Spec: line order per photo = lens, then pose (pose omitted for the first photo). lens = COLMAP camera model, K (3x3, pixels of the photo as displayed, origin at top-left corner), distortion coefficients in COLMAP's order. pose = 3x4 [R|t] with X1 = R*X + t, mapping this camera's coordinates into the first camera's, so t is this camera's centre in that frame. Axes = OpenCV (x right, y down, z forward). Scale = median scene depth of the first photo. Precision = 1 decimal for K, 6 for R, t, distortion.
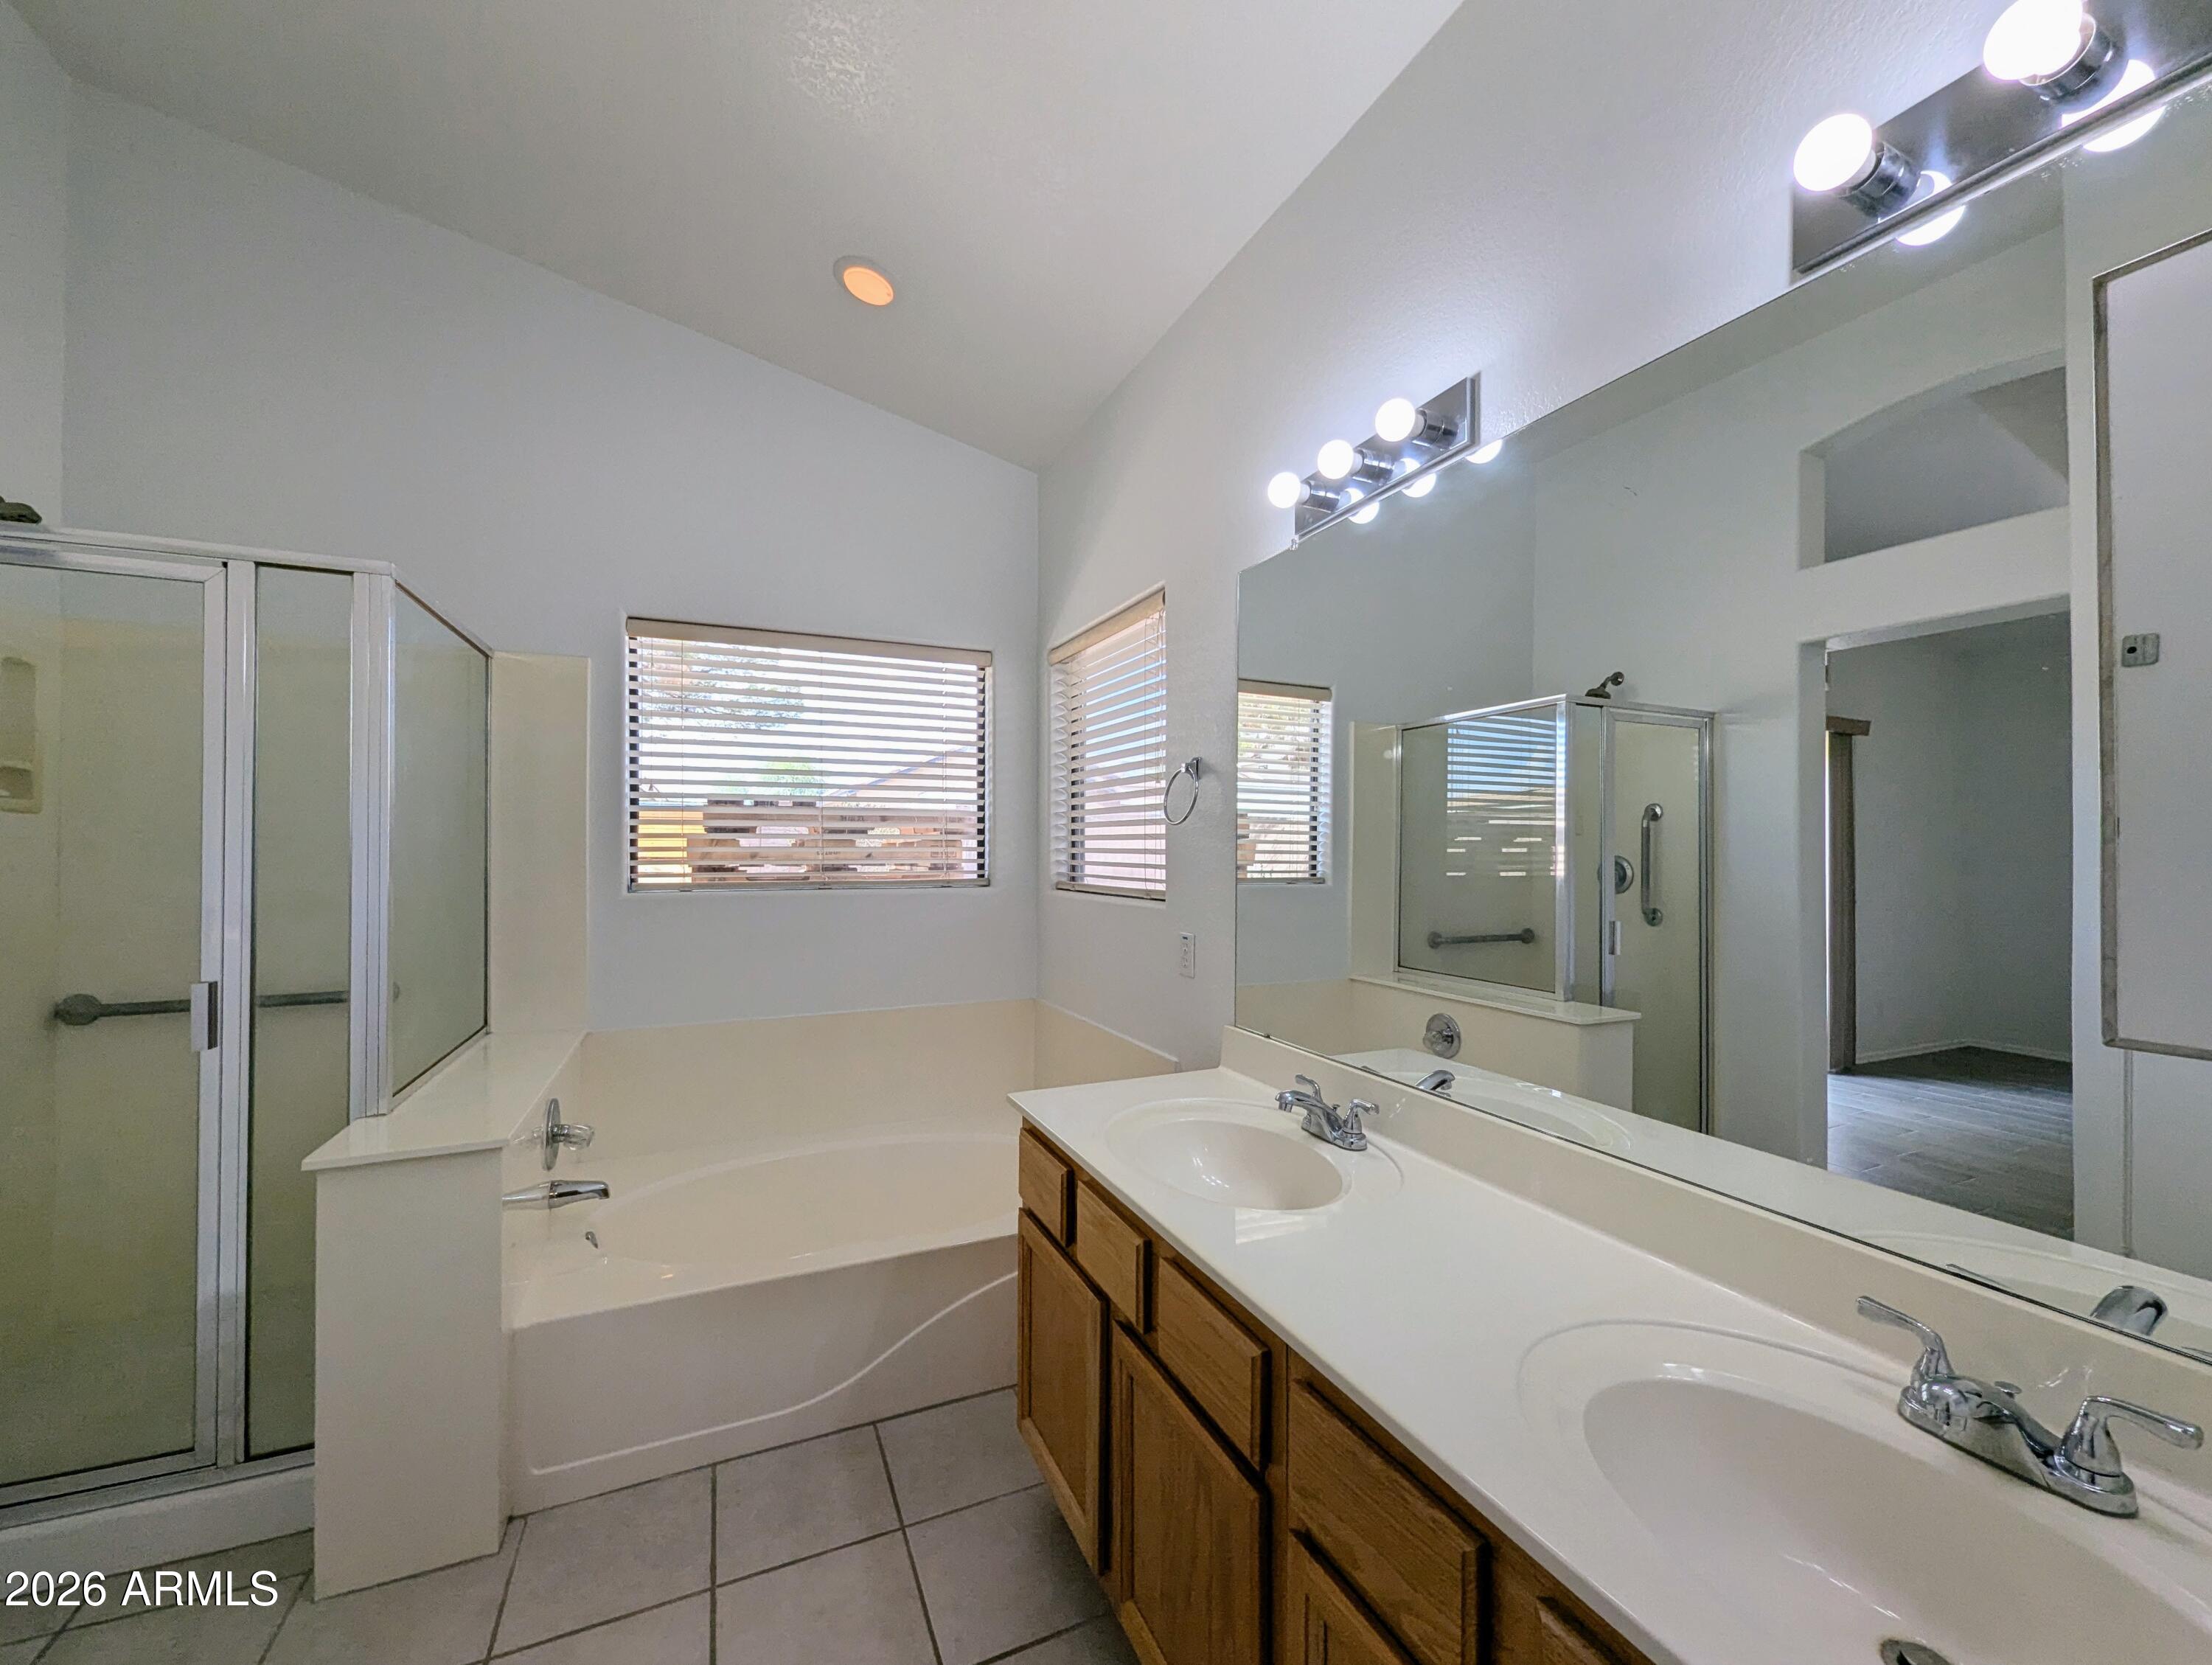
lens RADIAL K [[873.9, 0, 1099.1], [0, 873.9, 845.6], [0, 0, 1]] dist [-0.003421, -0.000024]
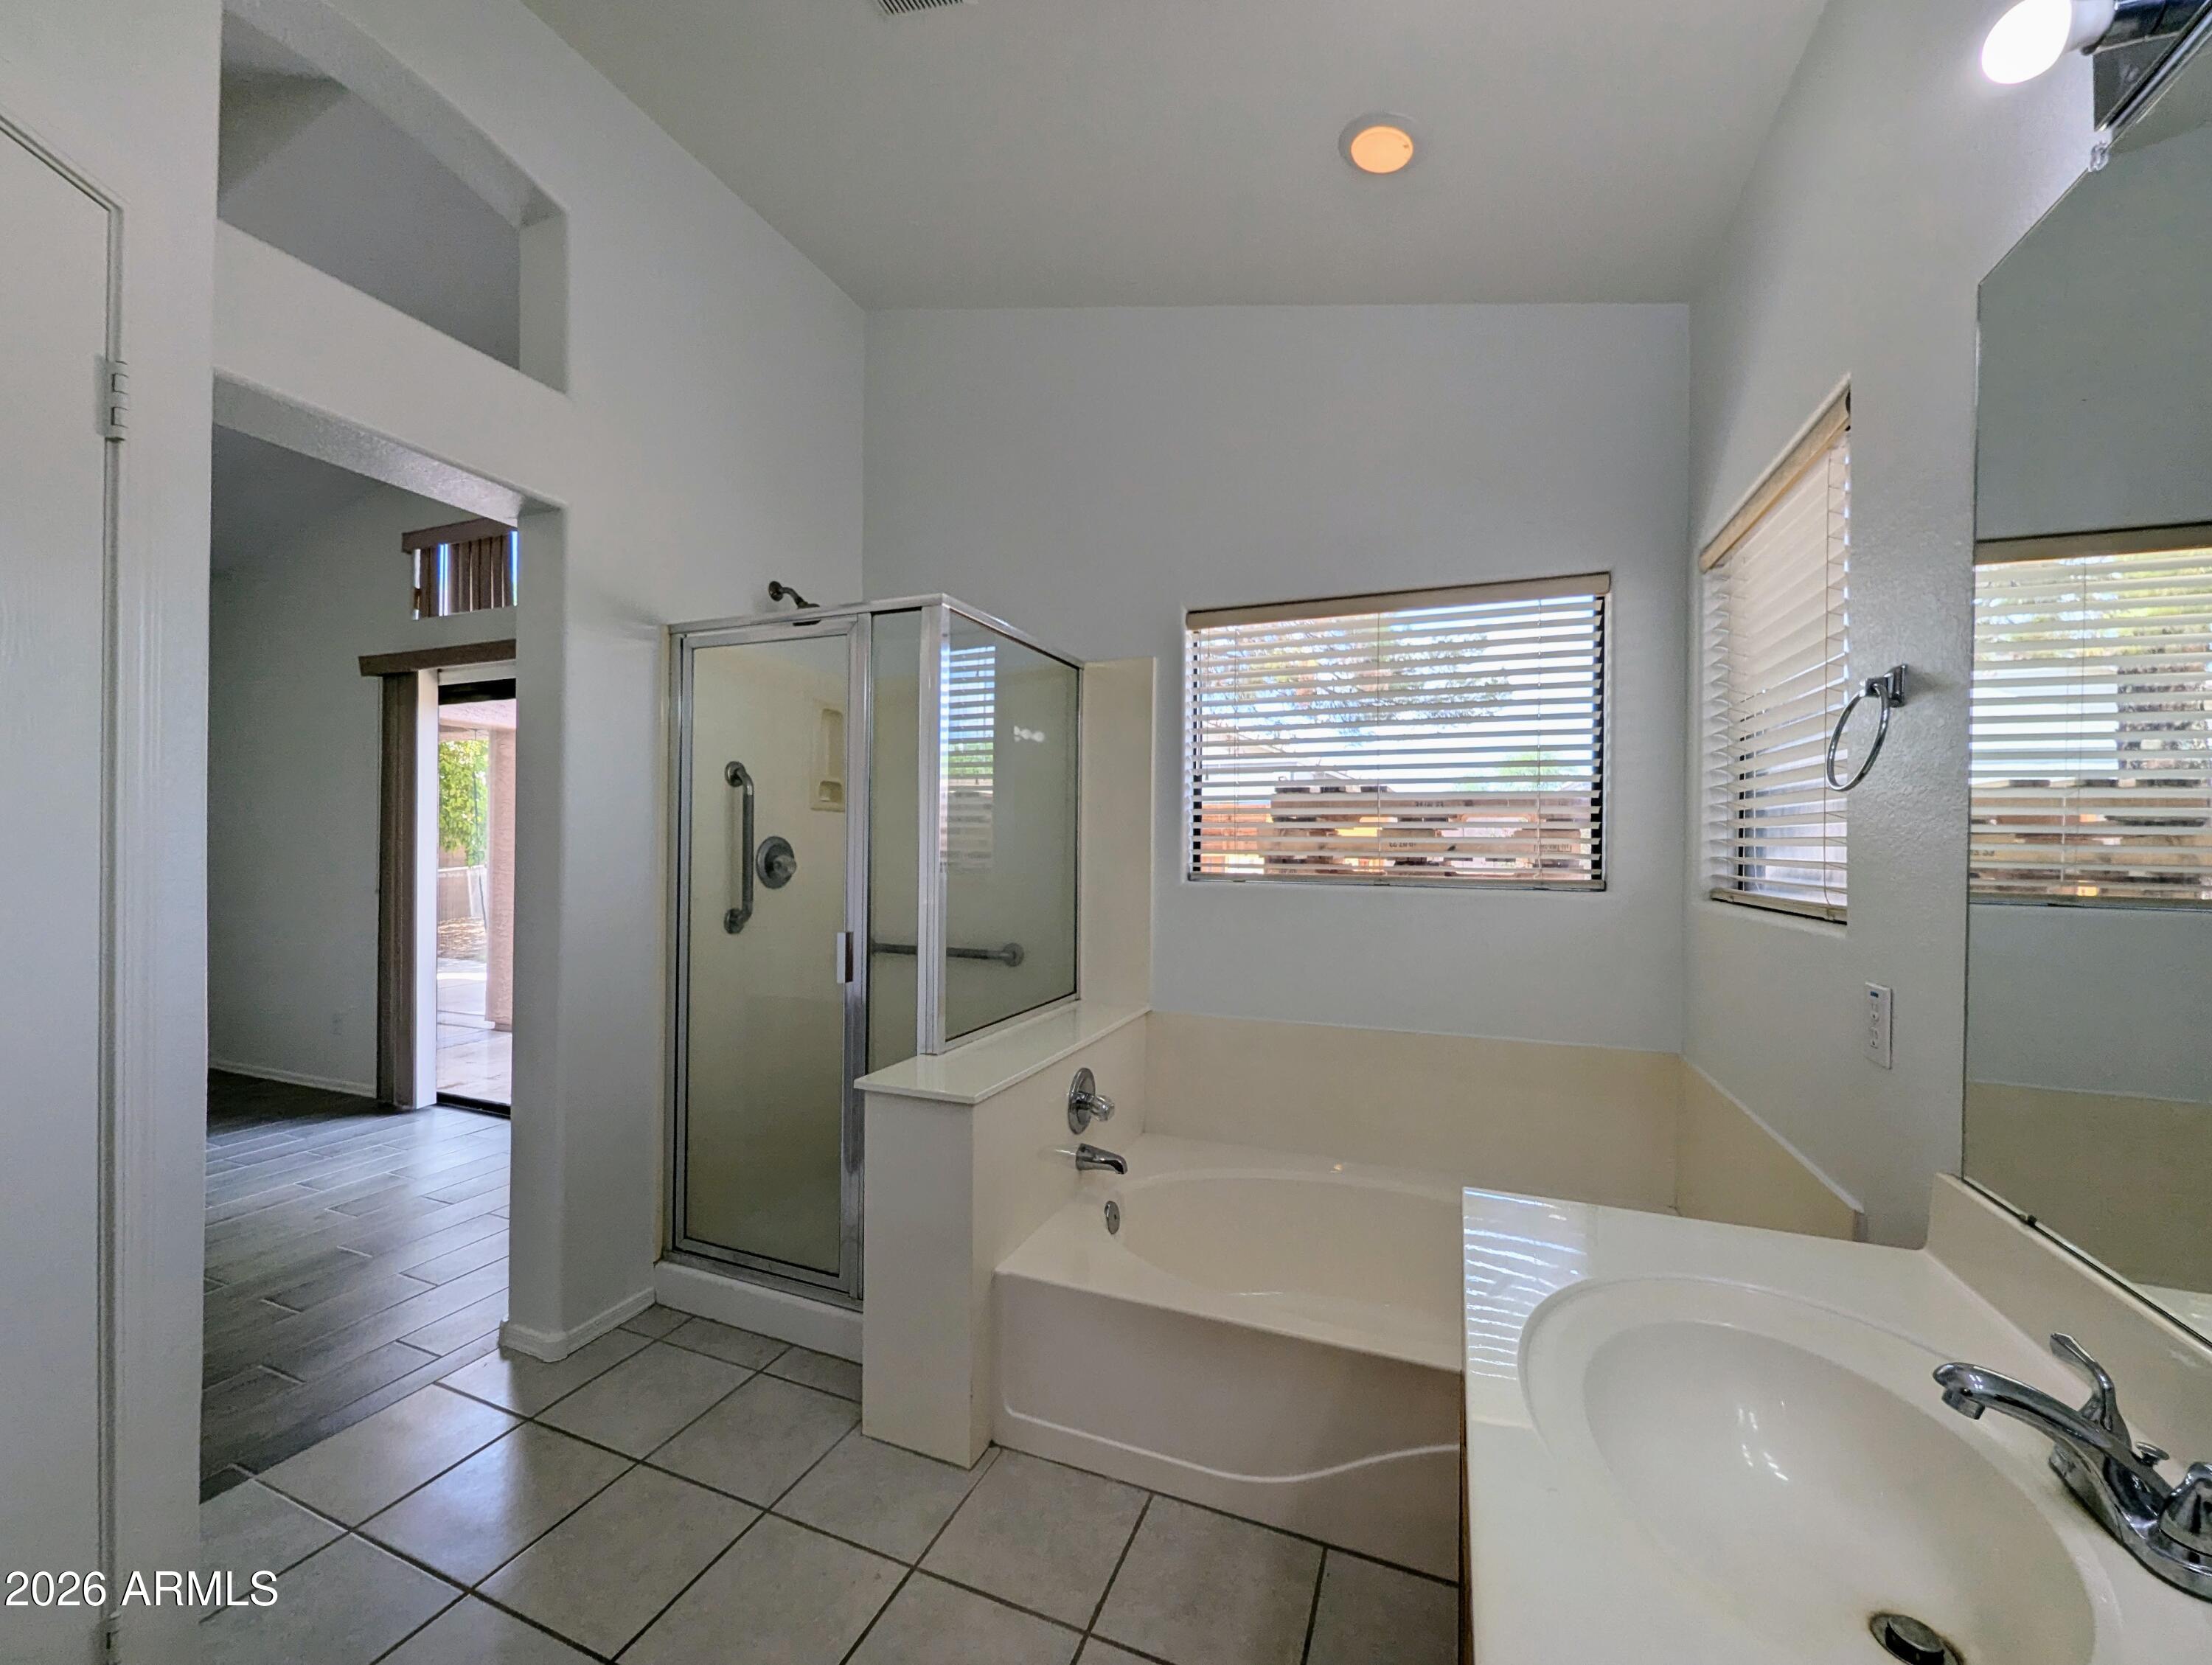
lens RADIAL K [[873.9, 0, 1099.1], [0, 873.9, 845.6], [0, 0, 1]] dist [-0.003421, -0.000024]
pose [[0.689990, 0.007649, -0.723779, 0.117489], [-0.006055, 0.999970, 0.004797, 0.007664], [0.723794, 0.001073, 0.690016, 0.191703]]
